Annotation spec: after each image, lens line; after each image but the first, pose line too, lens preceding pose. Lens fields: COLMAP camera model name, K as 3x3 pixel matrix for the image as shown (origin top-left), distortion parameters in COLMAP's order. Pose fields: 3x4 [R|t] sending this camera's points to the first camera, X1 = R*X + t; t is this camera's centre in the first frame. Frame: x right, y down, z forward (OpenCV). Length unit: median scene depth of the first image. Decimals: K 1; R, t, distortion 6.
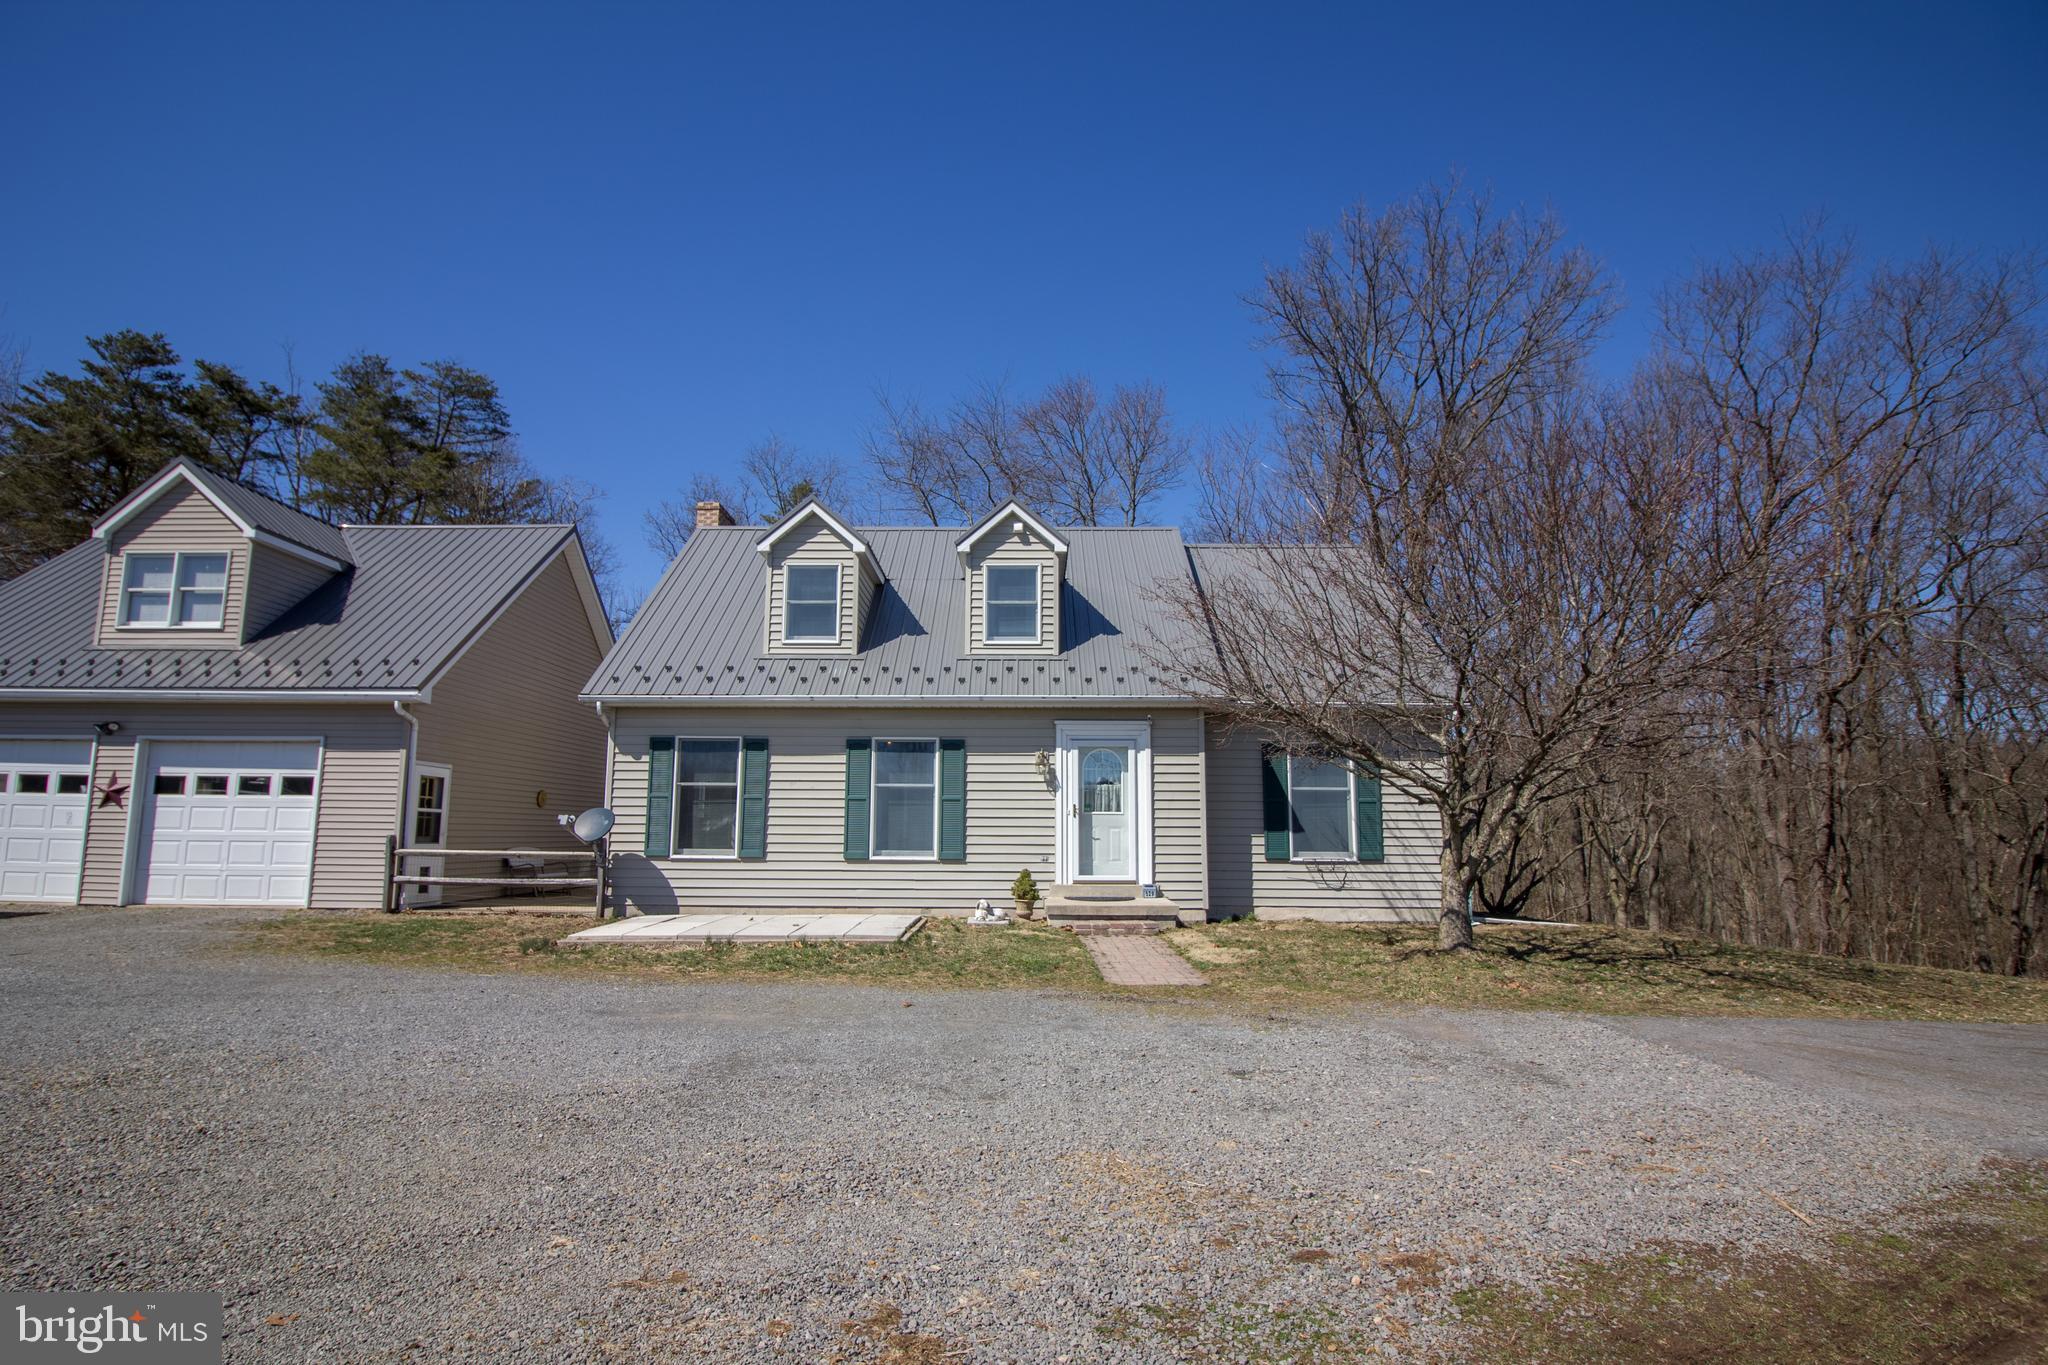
lens RADIAL K [[1014.3, 0, 1007.1], [0, 1014.3, 698.1], [0, 0, 1]] dist [0.001522, -0.015453]
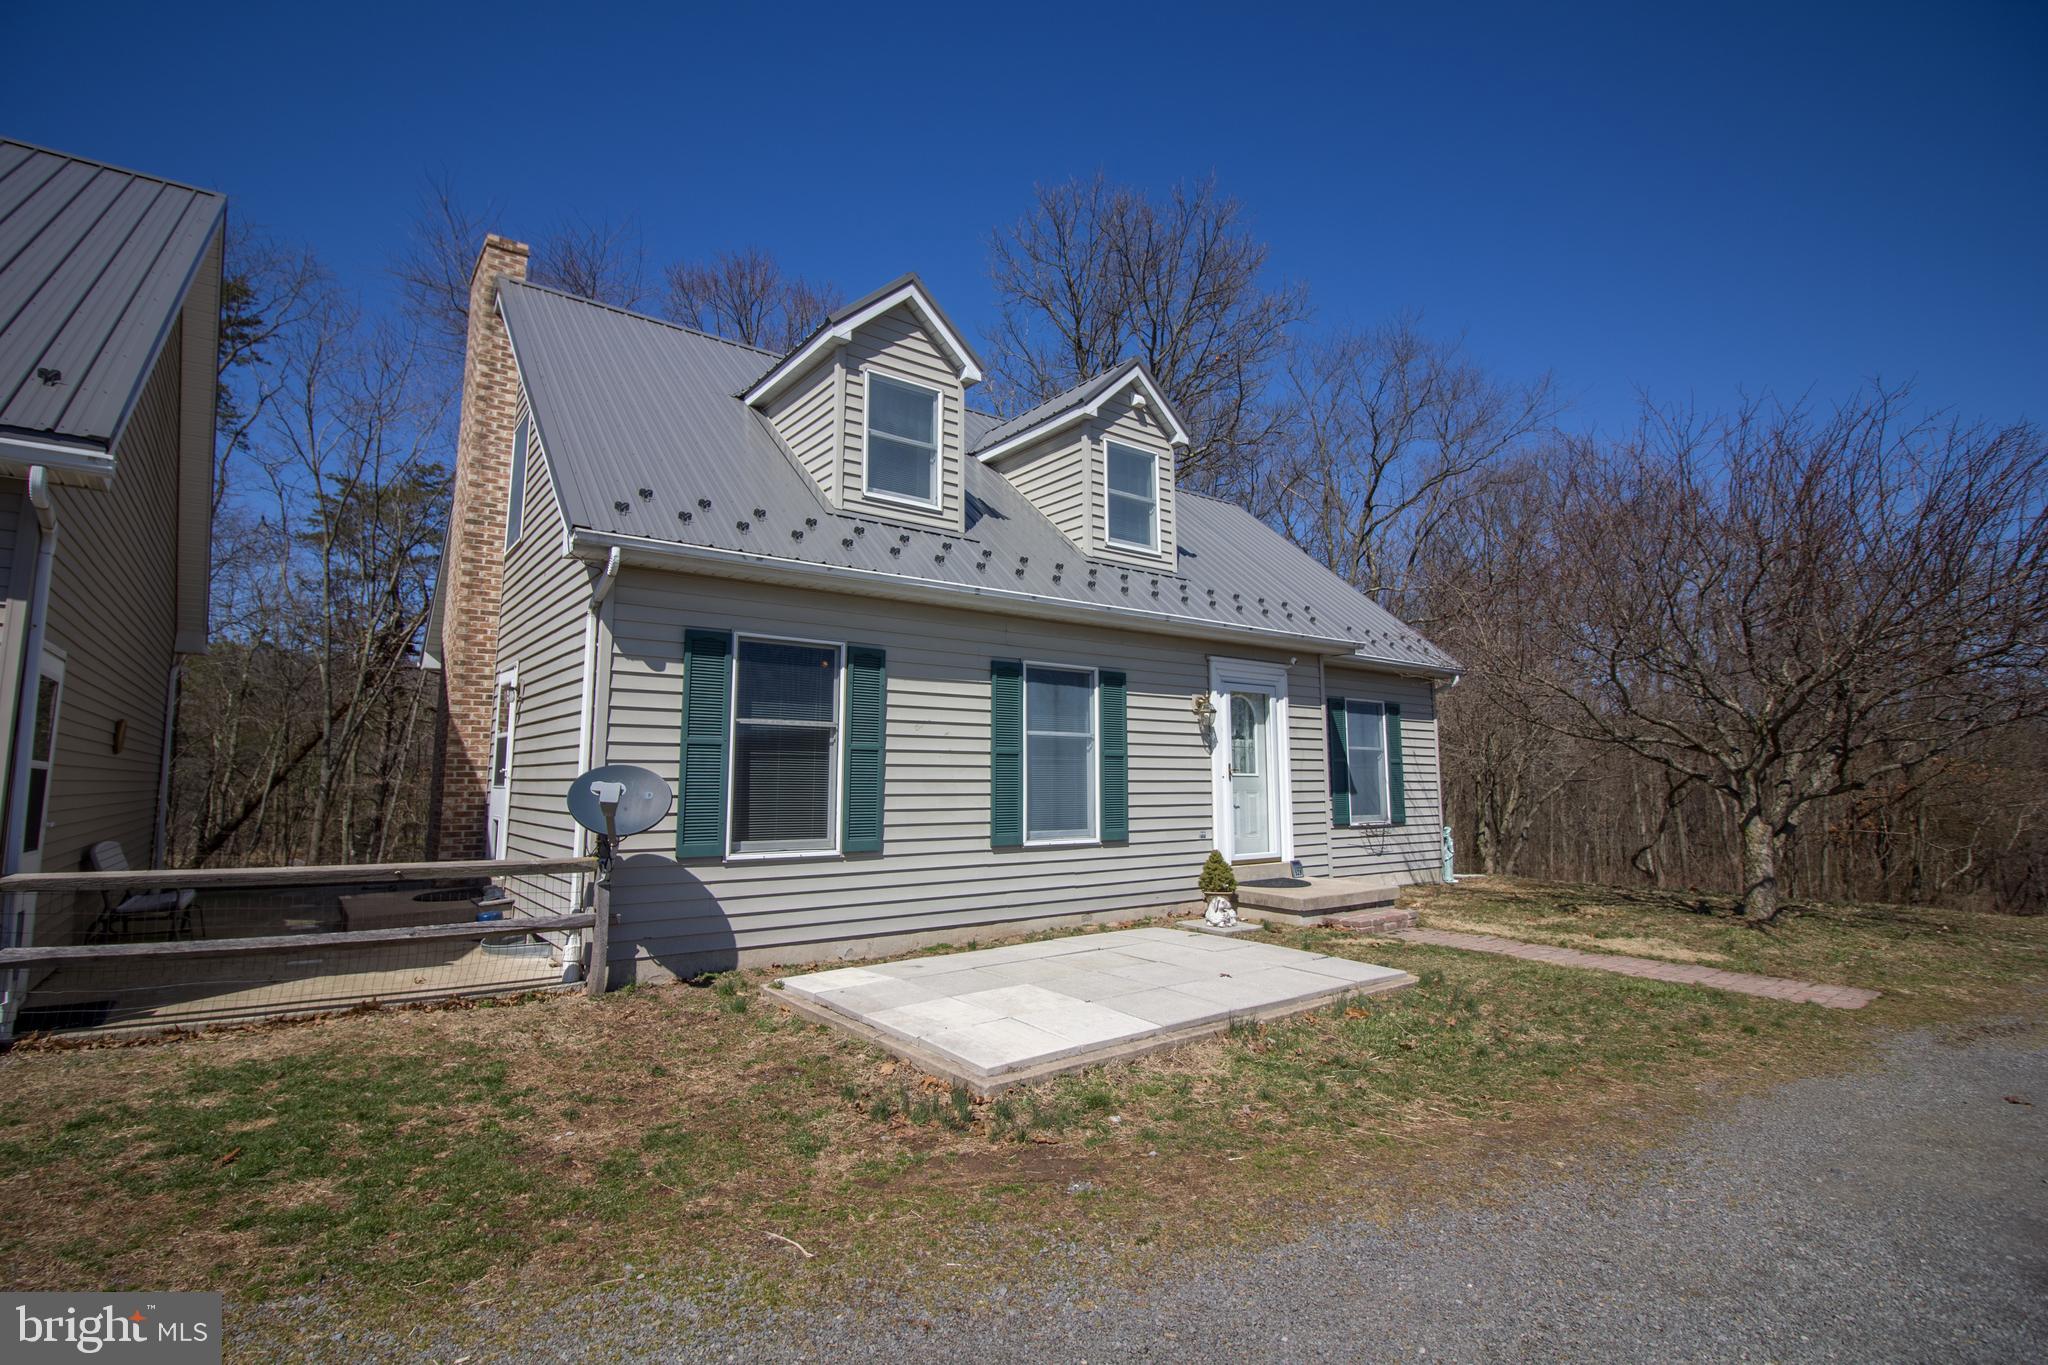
lens RADIAL K [[965.2, 0, 1024.7], [0, 965.2, 651.7], [0, 0, 1]] dist [0.001401, -0.015300]
pose [[0.787328, 0.078119, 0.611565, -0.515924], [-0.078977, 0.996547, -0.025621, 0.048999], [-0.611455, -0.028127, 0.790779, 0.499833]]
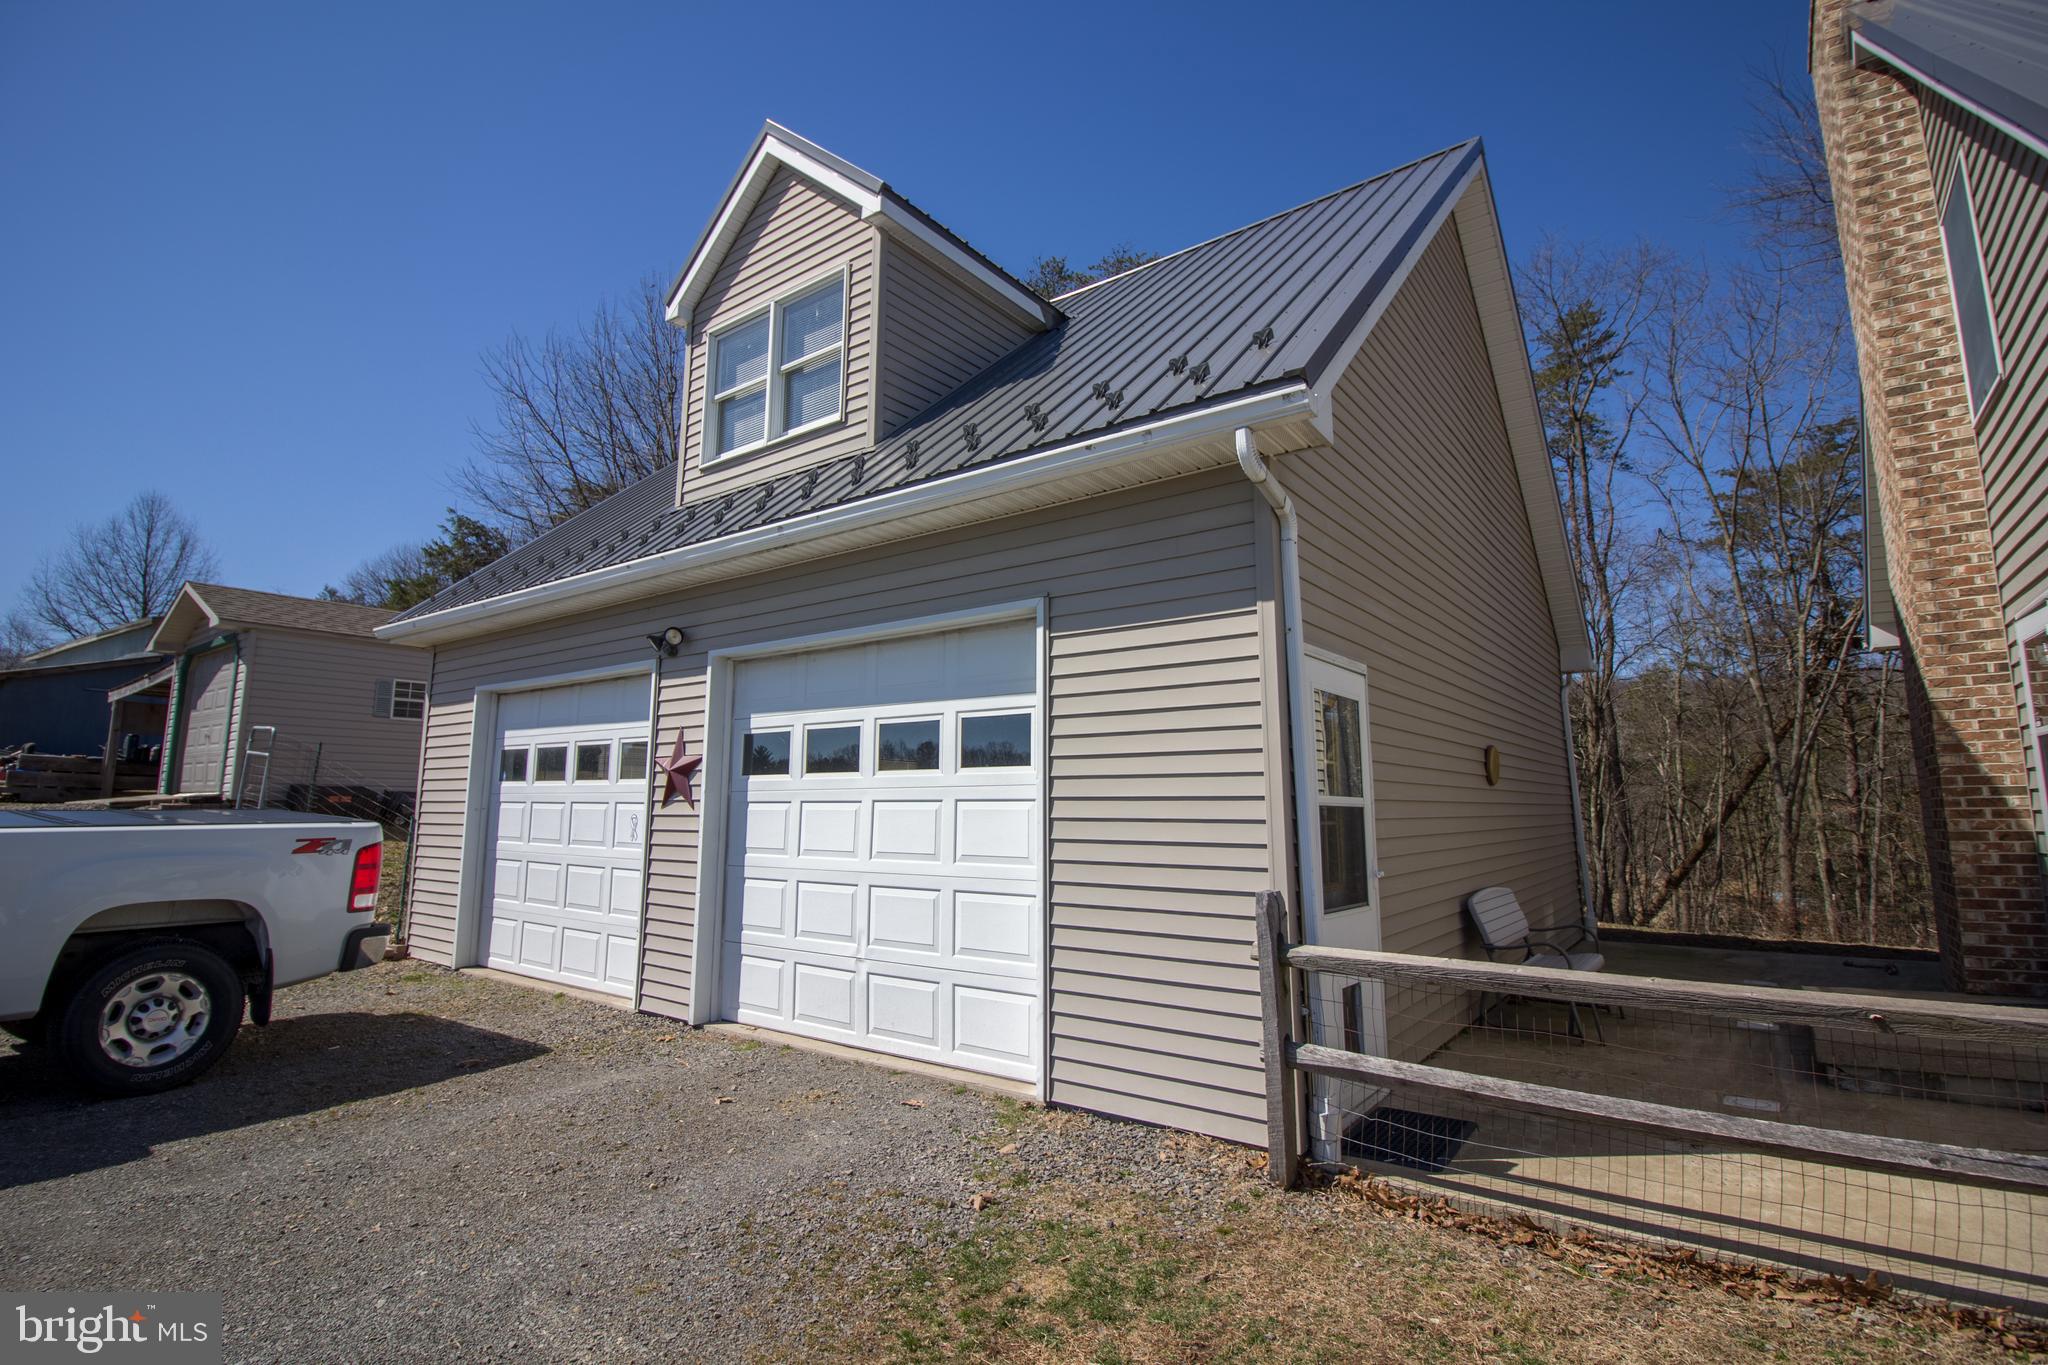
lens RADIAL K [[976.9, 0, 1001.9], [0, 976.9, 661.6], [0, 0, 1]] dist [0.000218, -0.013217]
pose [[0.800442, -0.095806, -0.591704, -0.487809], [0.085254, 0.995305, -0.045827, 0.074994], [0.593316, -0.013763, 0.804852, 0.717624]]
